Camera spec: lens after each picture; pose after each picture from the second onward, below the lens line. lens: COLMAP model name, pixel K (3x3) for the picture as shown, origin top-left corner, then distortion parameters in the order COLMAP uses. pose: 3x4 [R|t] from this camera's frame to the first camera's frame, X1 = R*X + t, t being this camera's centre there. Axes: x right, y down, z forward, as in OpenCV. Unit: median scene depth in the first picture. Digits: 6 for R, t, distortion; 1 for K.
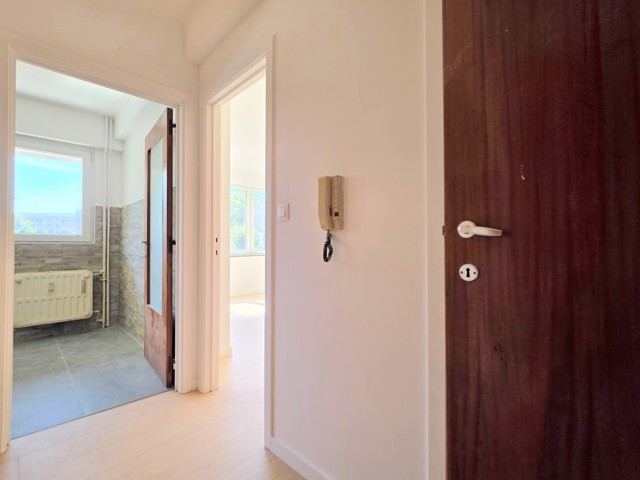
lens RADIAL K [[306.8, 0, 322.9], [0, 306.8, 240.0], [0, 0, 1]] dist [0.000813, 0.000471]
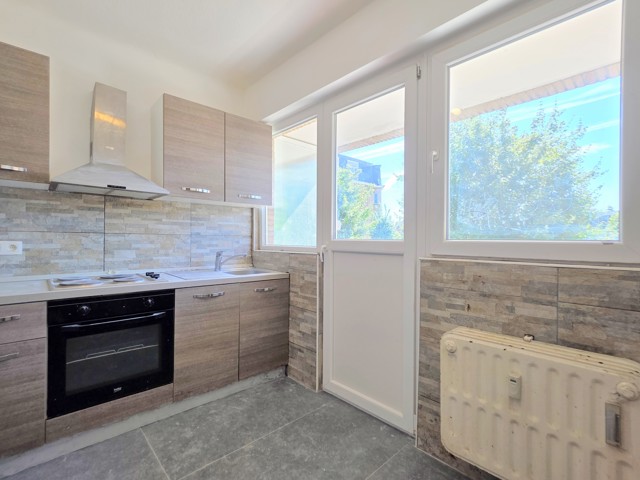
lens RADIAL K [[306.8, 0, 321.5], [0, 306.8, 241.3], [0, 0, 1]] dist [0.000813, 0.000471]
pose [[-0.017614, 0.001037, -0.999844, -0.502101], [0.004434, 0.999990, 0.000959, -0.019306], [0.999835, -0.004417, -0.017619, 0.751894]]
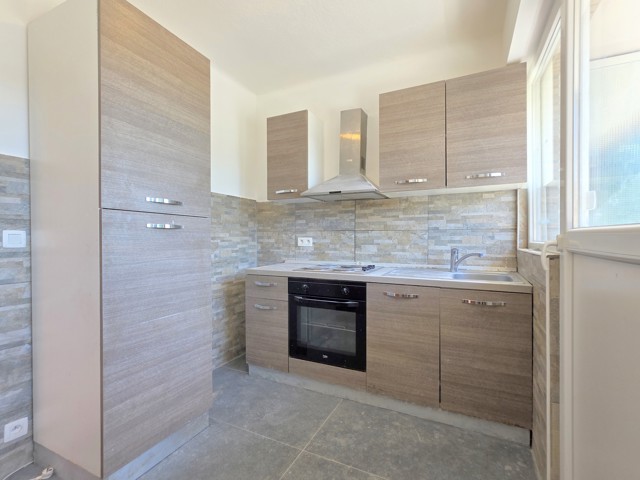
lens RADIAL K [[306.8, 0, 318.5], [0, 306.8, 240.6], [0, 0, 1]] dist [0.000813, 0.000471]
pose [[-0.943505, 0.003260, -0.331341, -0.947691], [0.004668, 0.999983, -0.003453, -0.004752], [0.331325, -0.004804, -0.943505, 1.132966]]
